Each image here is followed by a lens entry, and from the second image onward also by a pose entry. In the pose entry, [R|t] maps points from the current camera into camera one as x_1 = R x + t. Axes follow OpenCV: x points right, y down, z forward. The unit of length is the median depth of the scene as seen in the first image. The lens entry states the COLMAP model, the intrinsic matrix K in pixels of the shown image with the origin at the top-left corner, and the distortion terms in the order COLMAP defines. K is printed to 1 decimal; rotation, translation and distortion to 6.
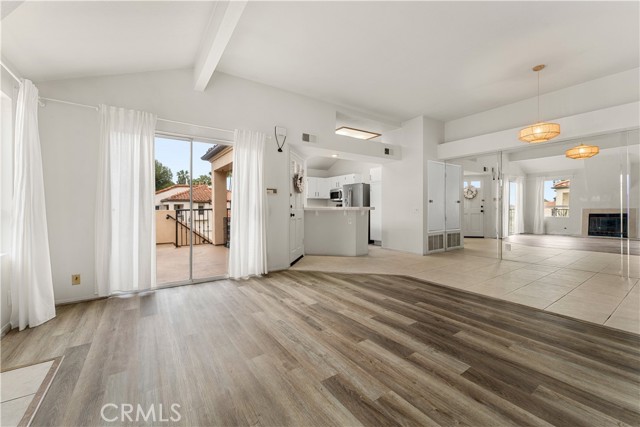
lens RADIAL K [[266.2, 0, 309.8], [0, 266.2, 205.7], [0, 0, 1]] dist [-0.000851, 0.000355]
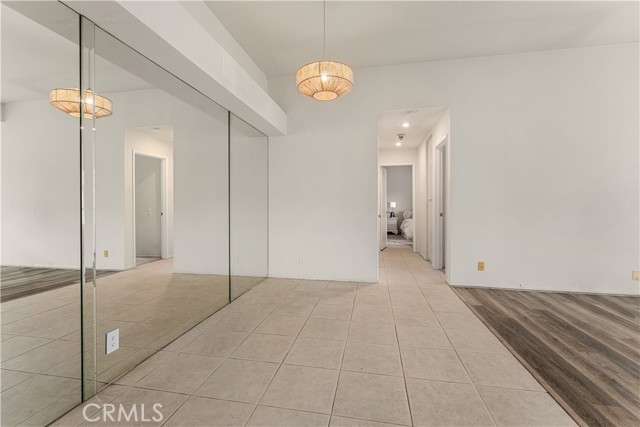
lens RADIAL K [[281.8, 0, 322.0], [0, 281.8, 210.9], [0, 0, 1]] dist [-0.008501, 0.003272]
pose [[-0.715611, -0.002774, 0.698494, 0.316327], [0.002522, 0.999975, 0.006554, 0.000375], [-0.698495, 0.006452, -0.715586, 1.000424]]
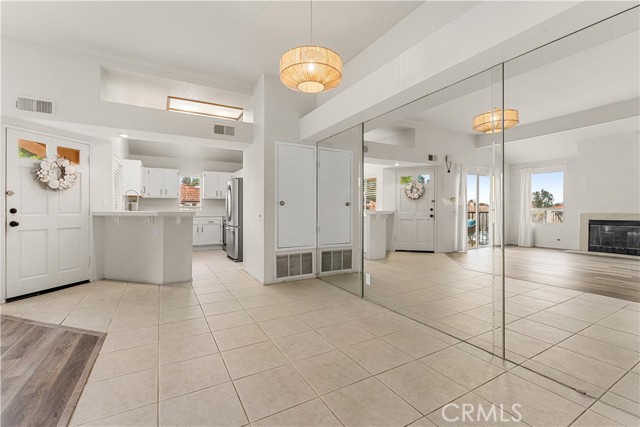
lens RADIAL K [[281.8, 0, 315.5], [0, 281.8, 209.3], [0, 0, 1]] dist [-0.008501, 0.003272]
pose [[0.996339, 0.001902, -0.085466, 0.639805], [-0.001170, 0.999962, 0.008617, -0.007364], [0.085479, -0.008485, 0.996304, 0.327969]]
